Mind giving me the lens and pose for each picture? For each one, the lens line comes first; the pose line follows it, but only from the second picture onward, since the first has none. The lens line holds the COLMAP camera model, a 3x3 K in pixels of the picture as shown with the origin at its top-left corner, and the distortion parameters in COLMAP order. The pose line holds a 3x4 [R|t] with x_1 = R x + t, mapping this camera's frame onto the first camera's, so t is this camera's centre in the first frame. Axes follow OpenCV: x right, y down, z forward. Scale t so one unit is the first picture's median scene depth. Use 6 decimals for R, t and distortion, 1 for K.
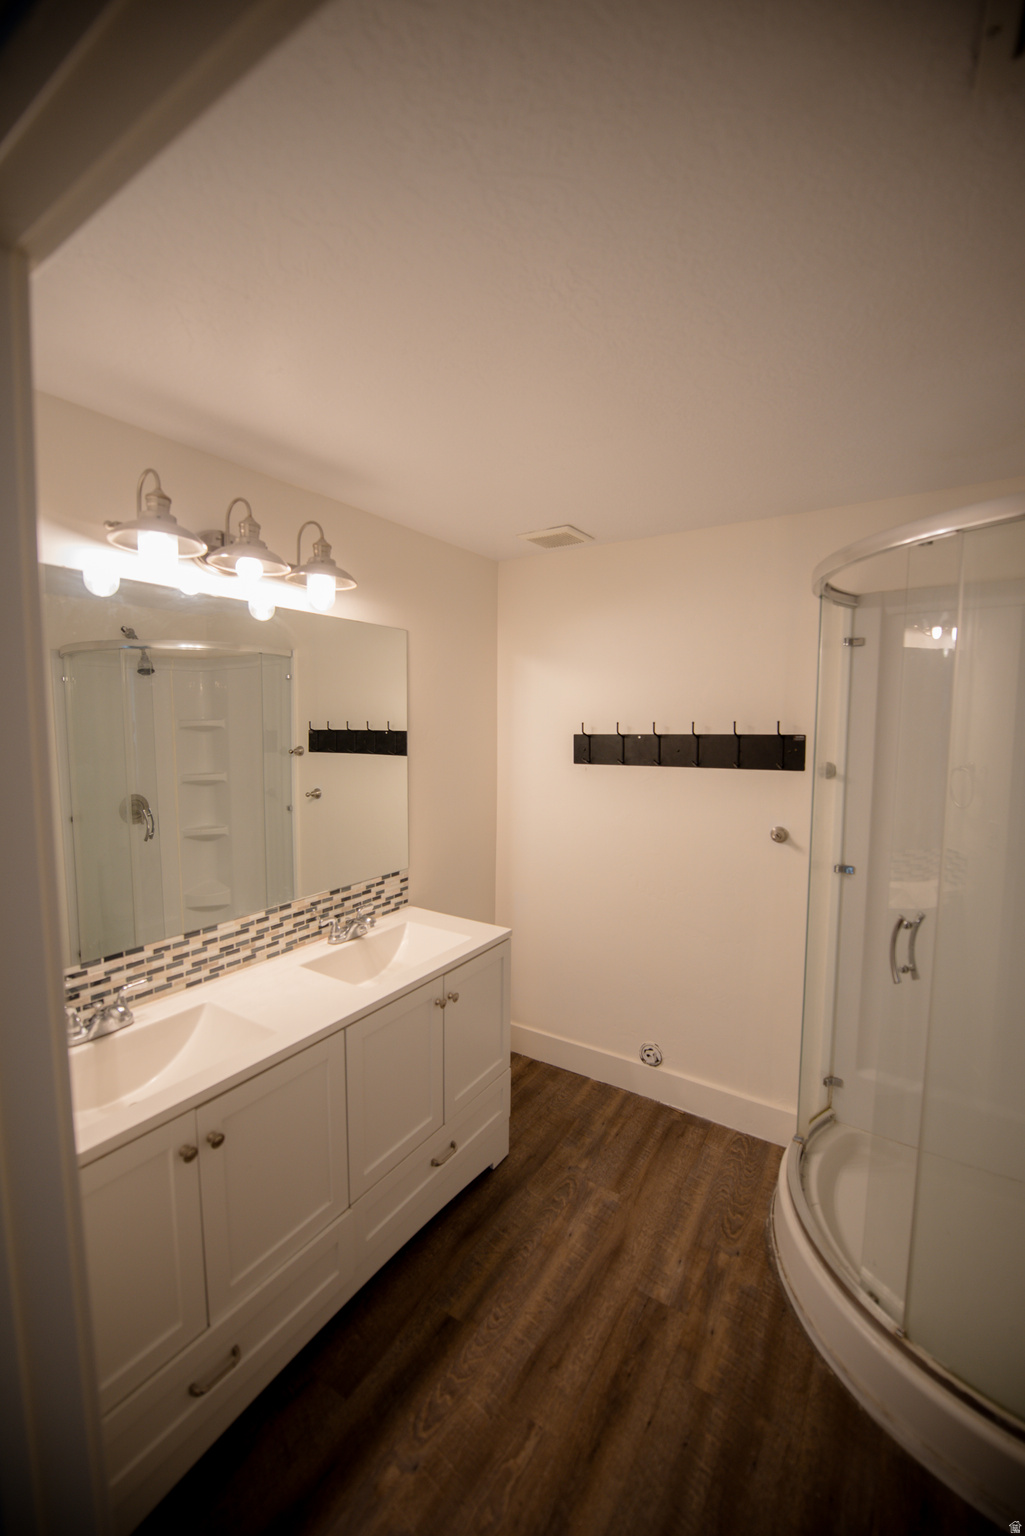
lens RADIAL K [[610.7, 0, 507.8], [0, 610.7, 770.4], [0, 0, 1]] dist [-0.013199, -0.003878]
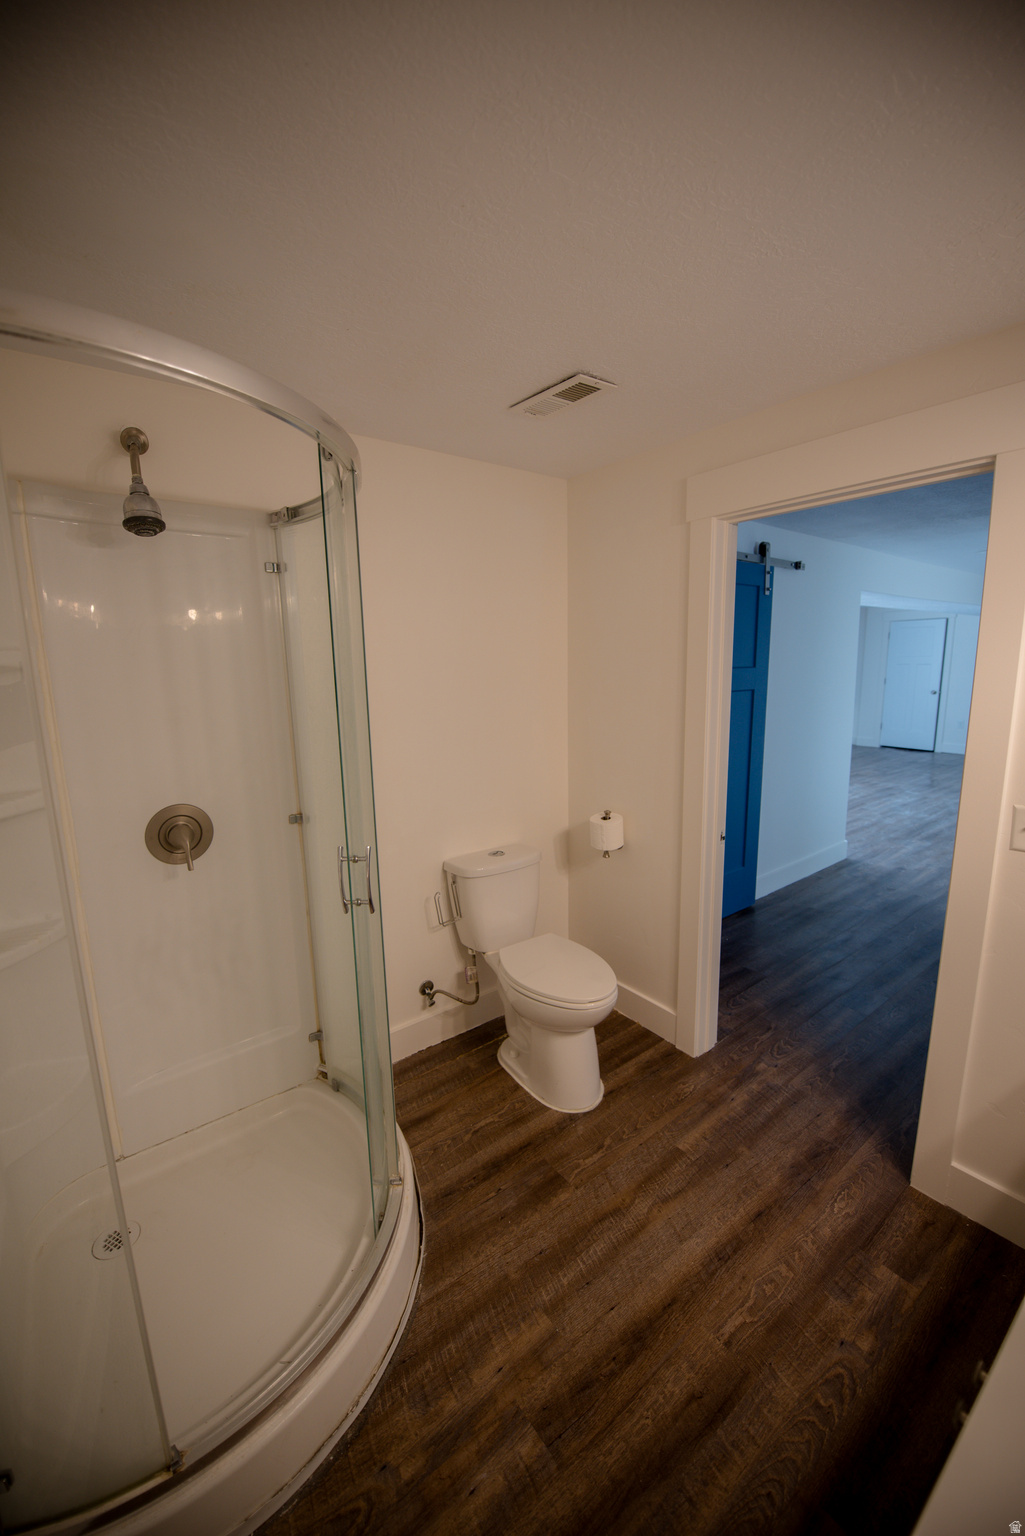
lens RADIAL K [[610.7, 0, 507.8], [0, 610.7, 770.4], [0, 0, 1]] dist [-0.013199, -0.003878]
pose [[-0.939277, -0.045168, 0.340175, 0.078553], [0.046440, 0.965450, 0.256419, -0.119897], [-0.340004, 0.256646, -0.904727, 1.616246]]
